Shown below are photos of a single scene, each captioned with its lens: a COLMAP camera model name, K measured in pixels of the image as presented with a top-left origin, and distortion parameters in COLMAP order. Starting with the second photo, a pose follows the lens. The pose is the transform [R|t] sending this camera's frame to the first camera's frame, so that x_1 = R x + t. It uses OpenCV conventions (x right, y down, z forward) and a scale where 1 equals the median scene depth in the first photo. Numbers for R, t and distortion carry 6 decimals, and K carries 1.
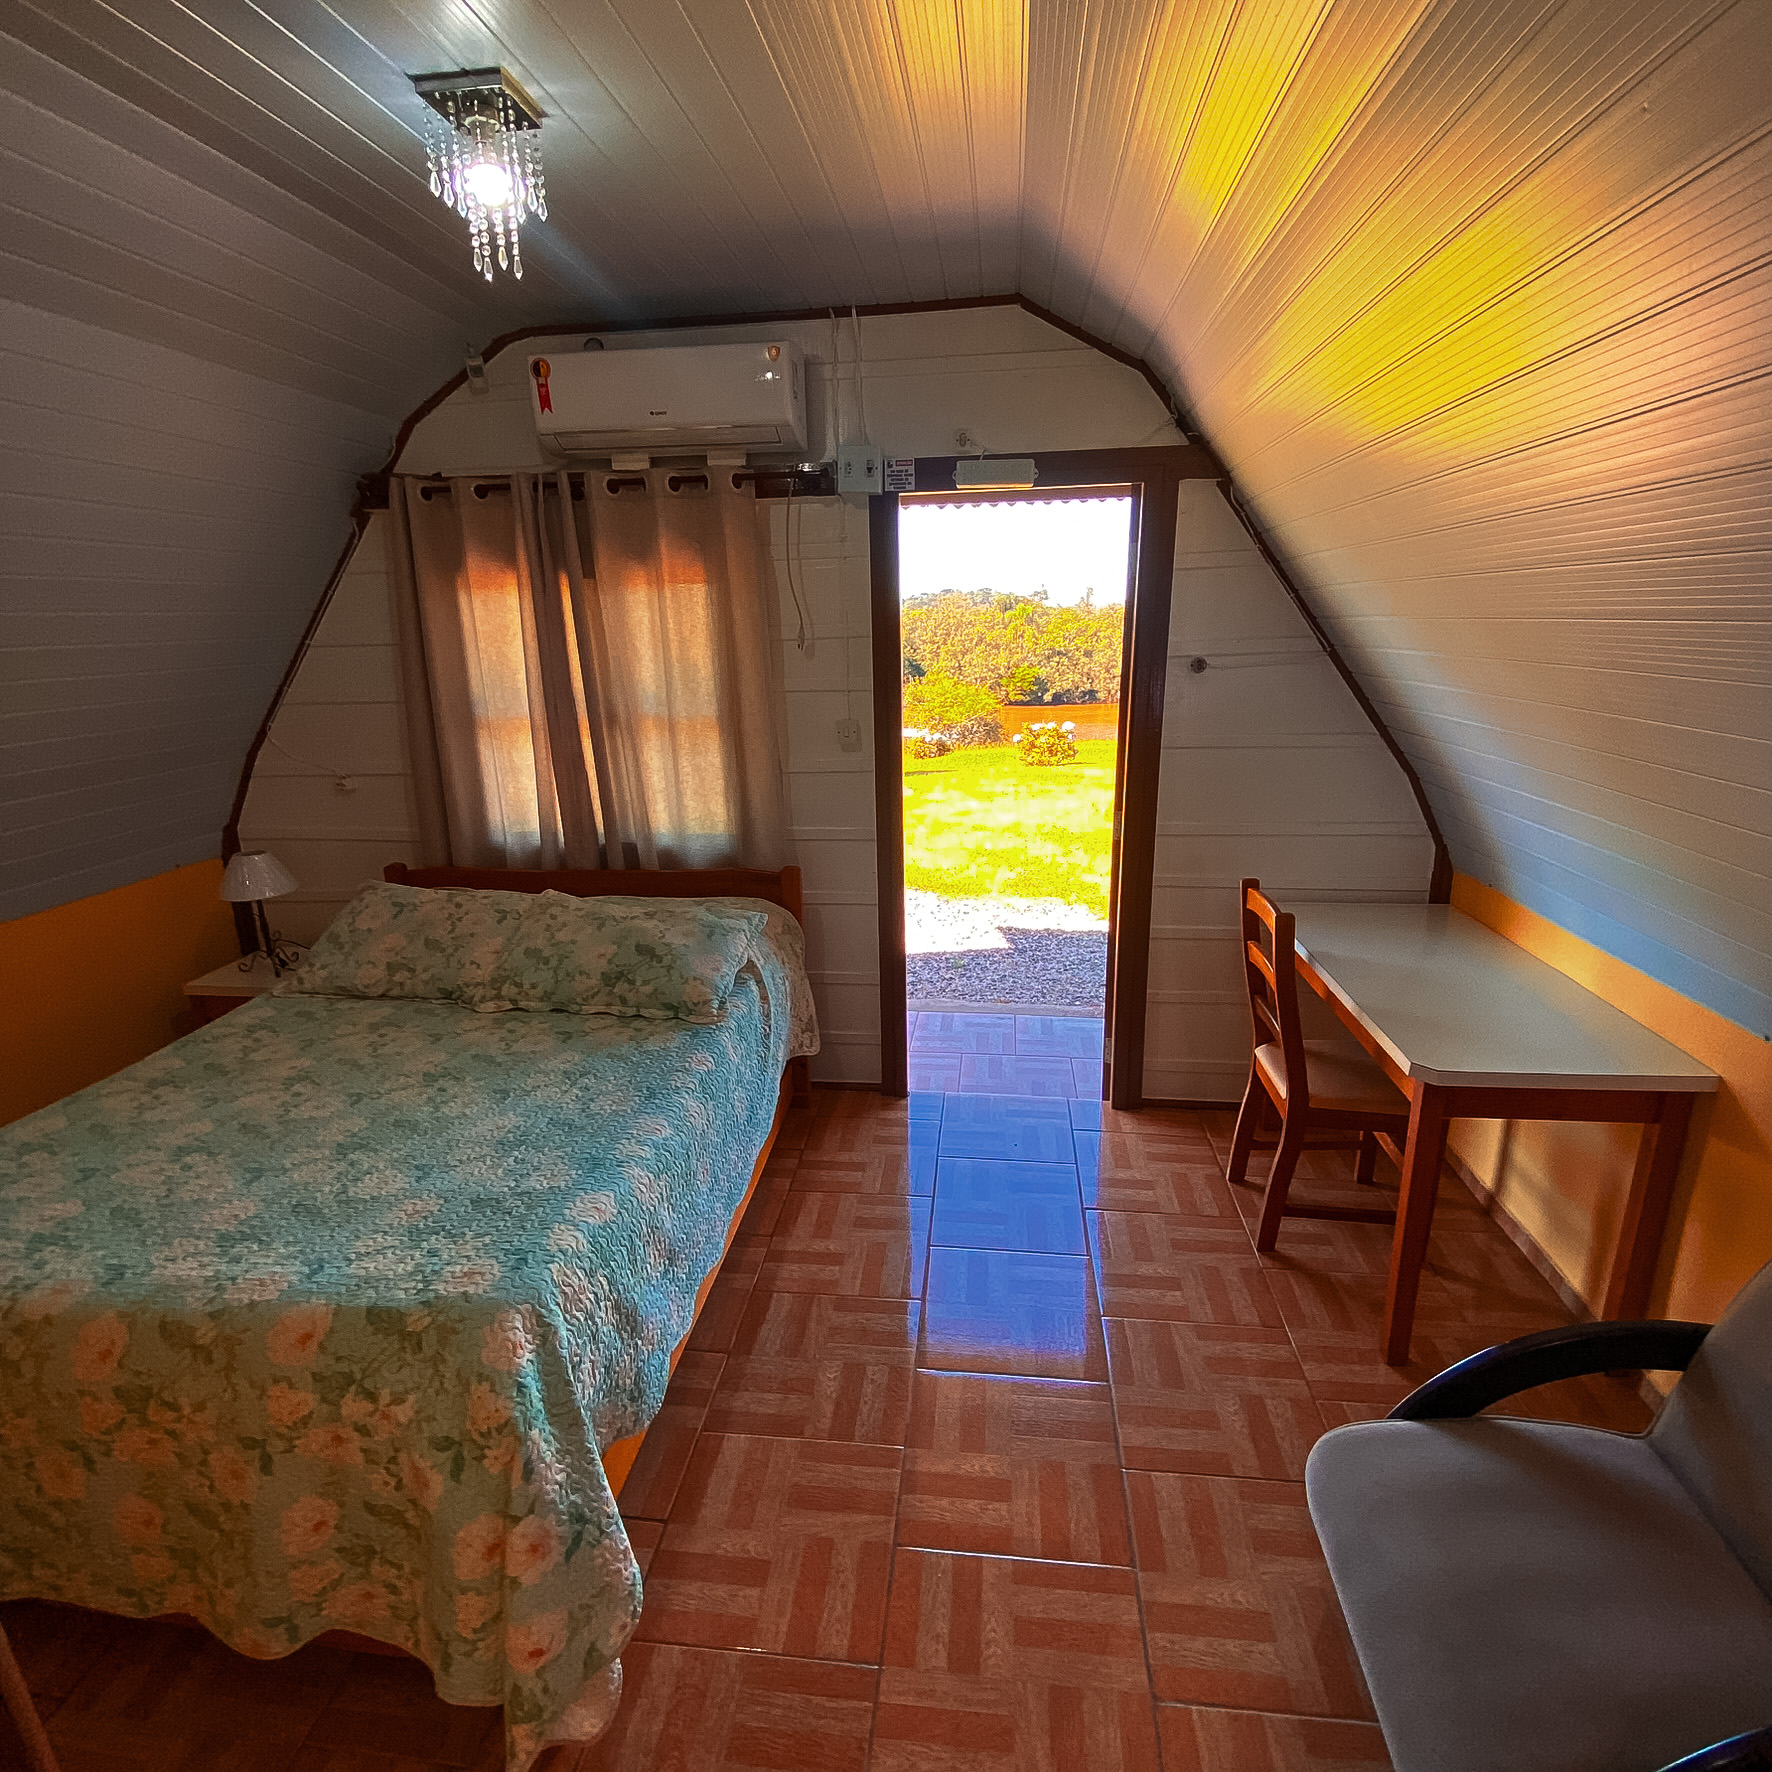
lens RADIAL K [[921.8, 0, 913.8], [0, 921.8, 859.6], [0, 0, 1]] dist [0.003520, -0.013139]
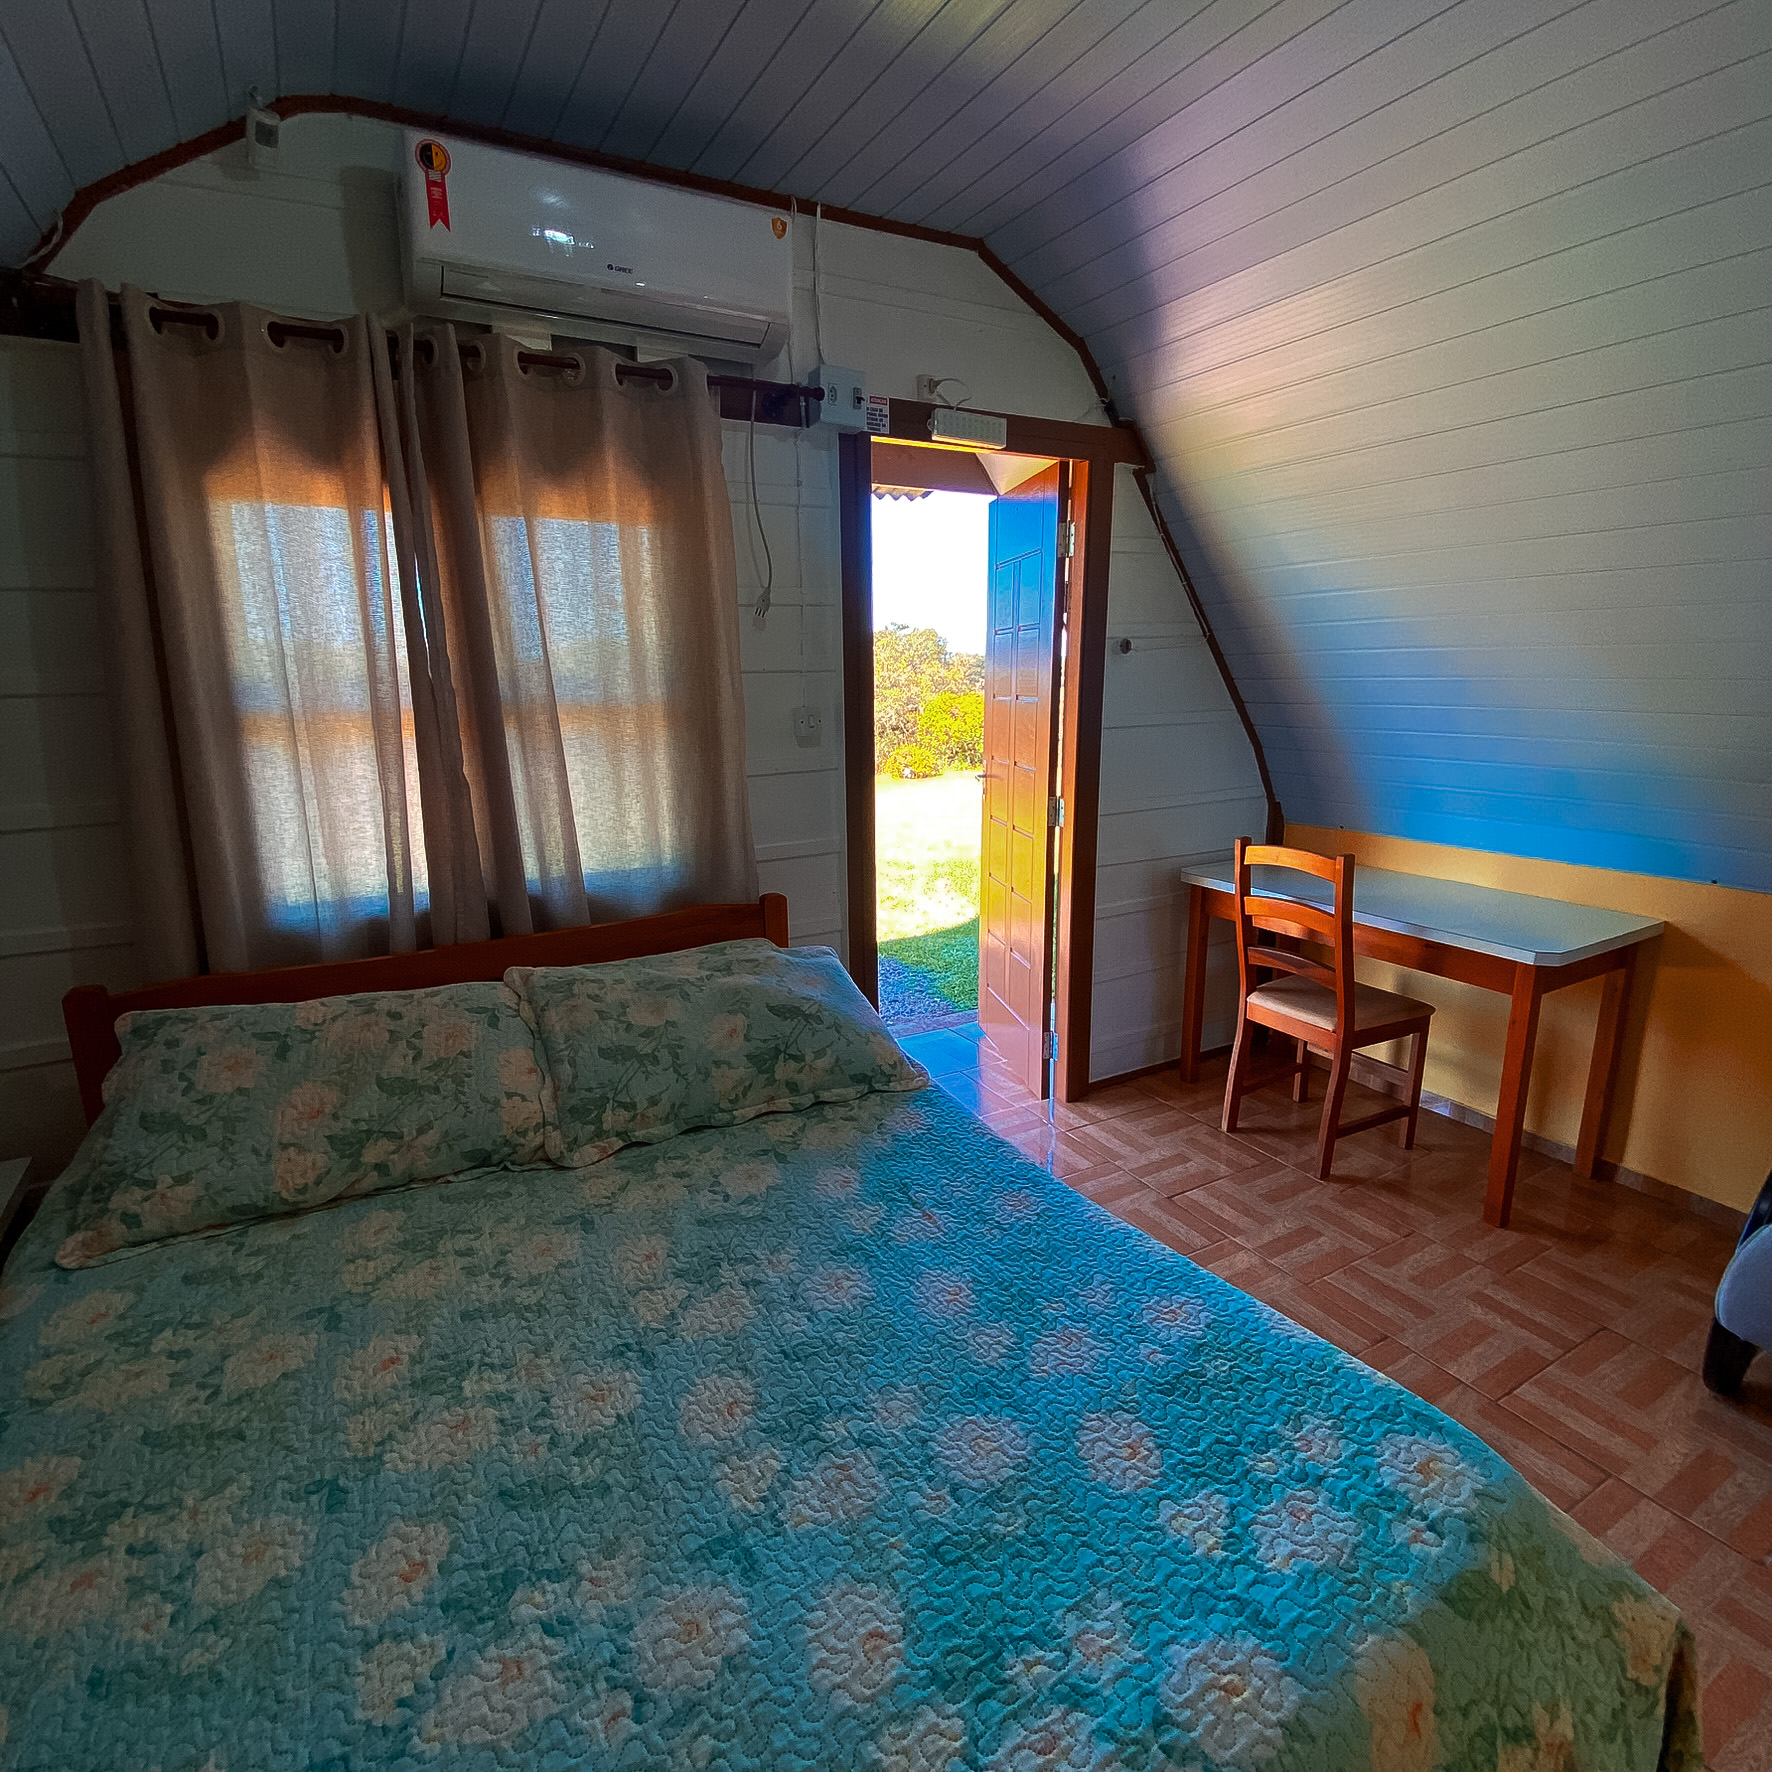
lens RADIAL K [[921.8, 0, 873.0], [0, 921.8, 864.0], [0, 0, 1]] dist [0.003520, -0.013139]
pose [[0.822740, -0.108778, 0.557913, -0.538673], [0.139168, 0.990194, -0.012166, 0.004652], [-0.551119, 0.087653, 0.829810, 0.329717]]
